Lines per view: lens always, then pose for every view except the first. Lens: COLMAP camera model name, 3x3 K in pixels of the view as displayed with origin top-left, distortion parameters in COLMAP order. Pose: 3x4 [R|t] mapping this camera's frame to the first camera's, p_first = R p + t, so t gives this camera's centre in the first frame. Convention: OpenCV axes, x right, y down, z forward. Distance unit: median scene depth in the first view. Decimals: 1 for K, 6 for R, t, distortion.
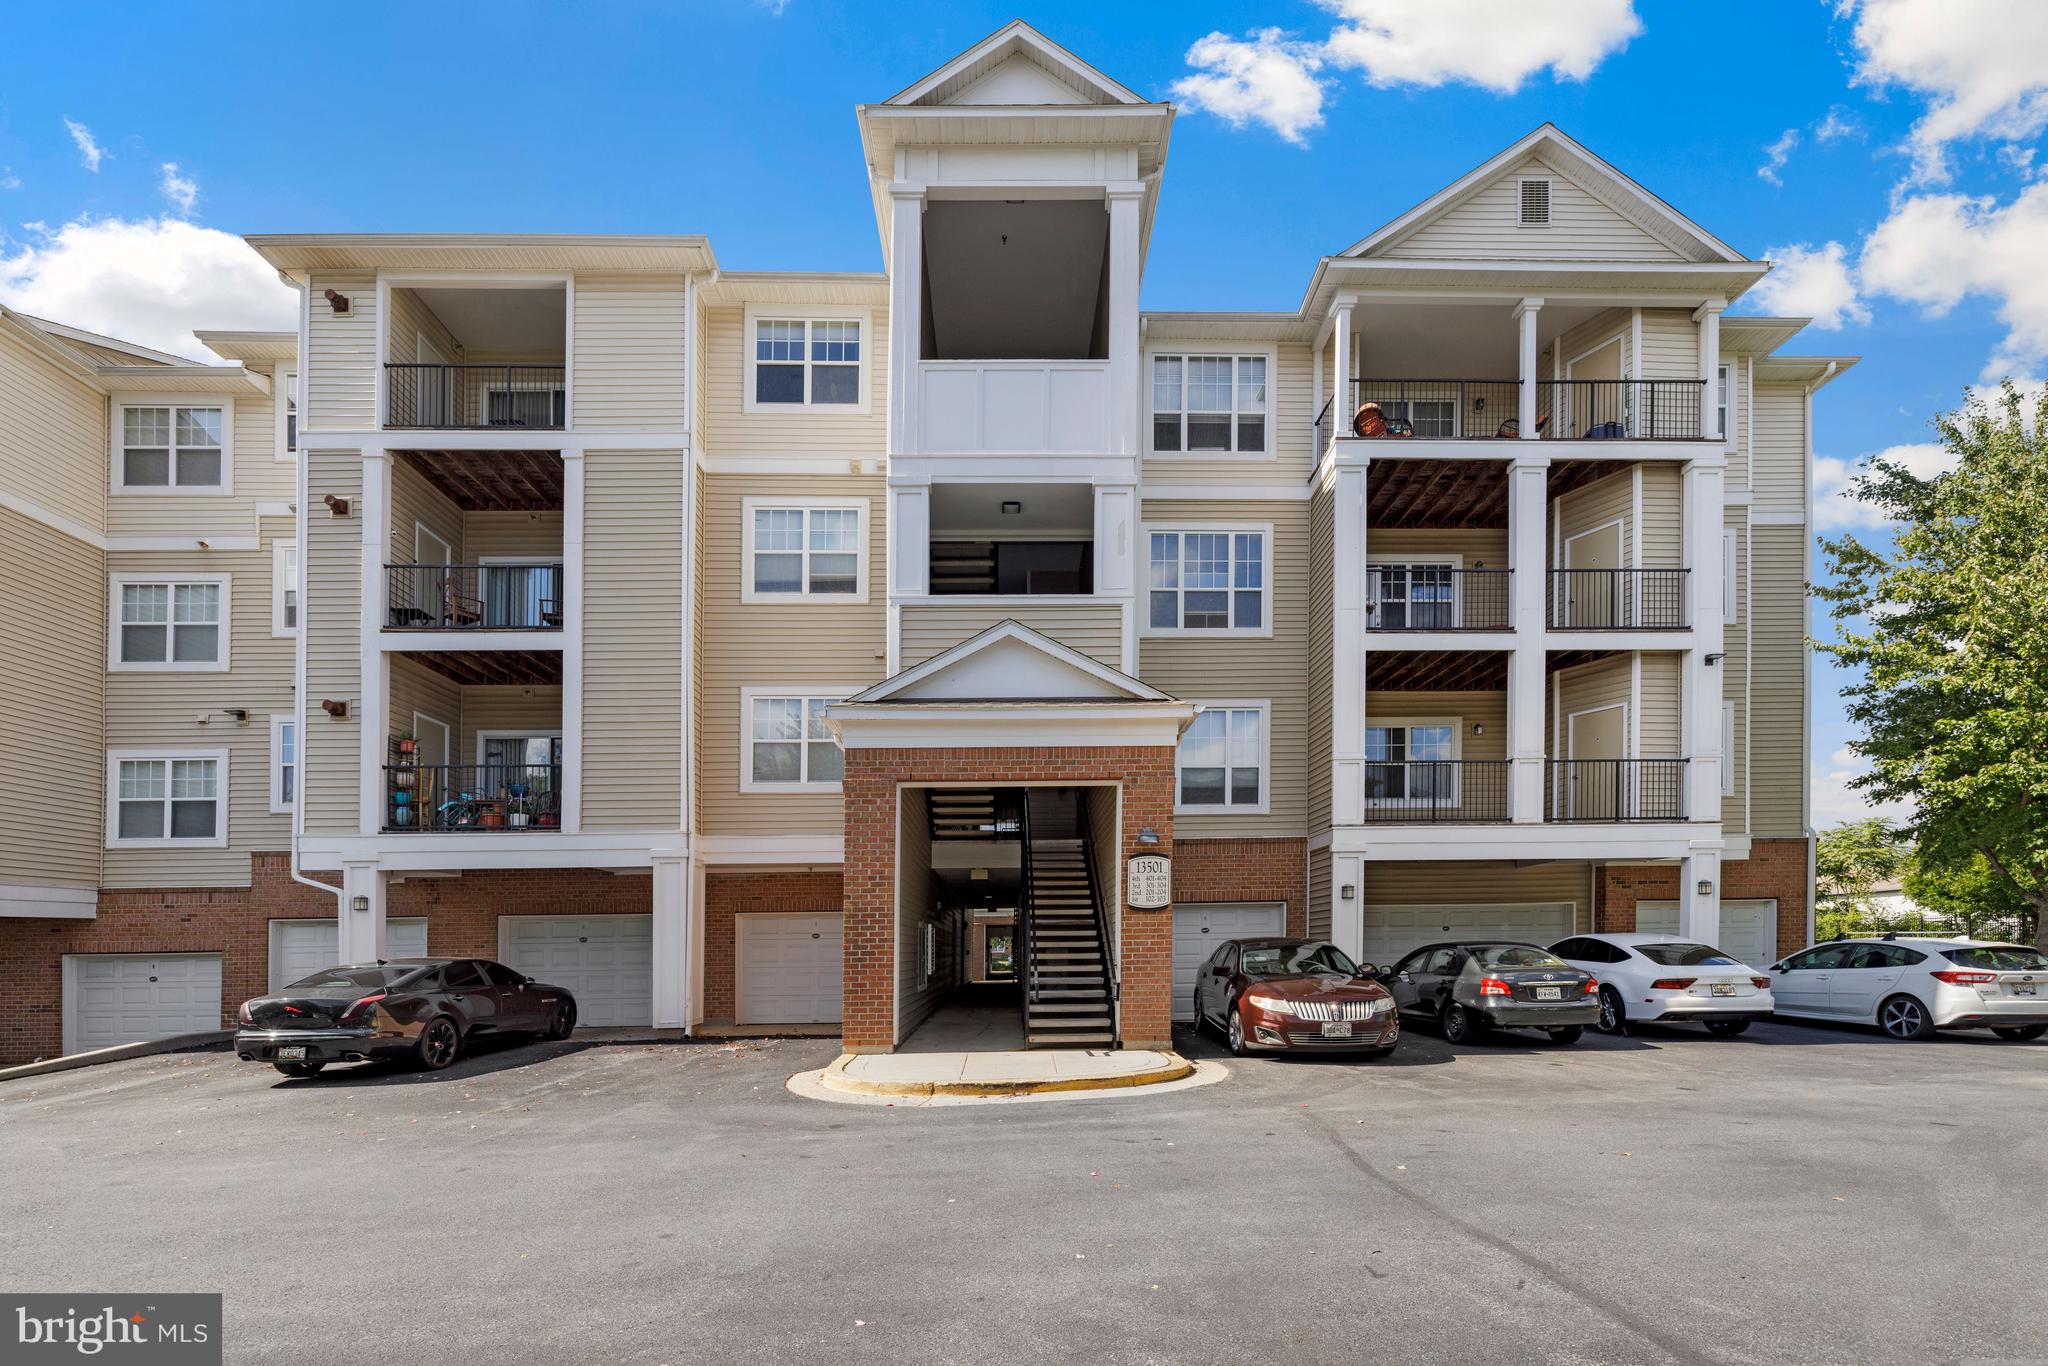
lens RADIAL K [[874.1, 0, 1031.4], [0, 874.1, 641.4], [0, 0, 1]] dist [0.000665, 0.000395]
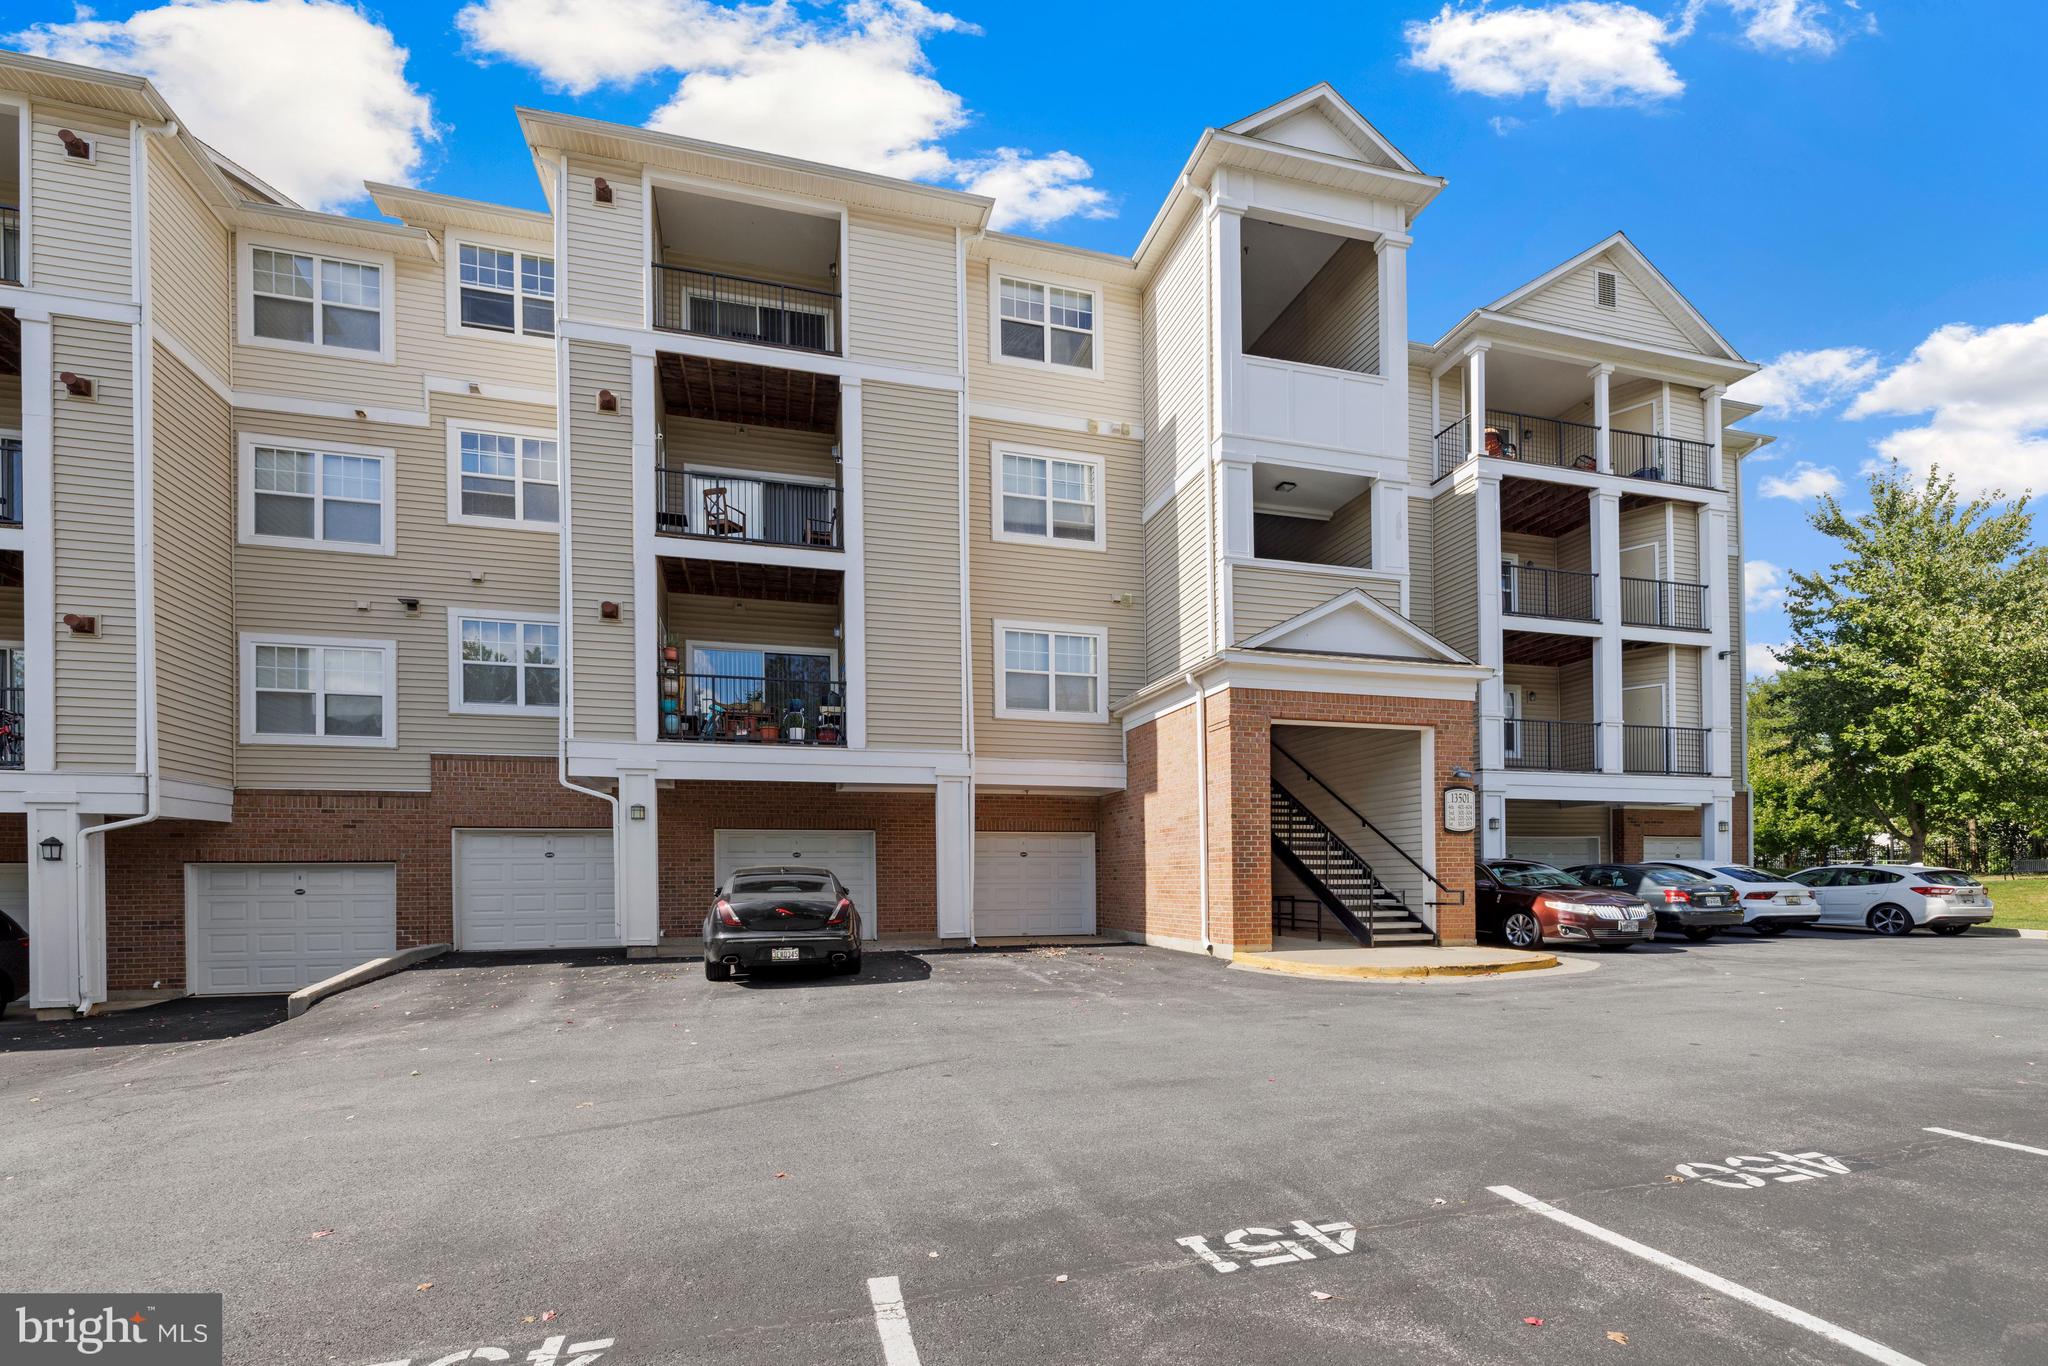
lens RADIAL K [[861.0, 0, 1028.2], [0, 861.0, 556.6], [0, 0, 1]] dist [0.000455, 0.000019]
pose [[0.969448, 0.093309, 0.226855, -0.538090], [-0.087541, 0.995533, -0.035377, 0.009739], [-0.229143, 0.014437, 0.973286, -0.037964]]
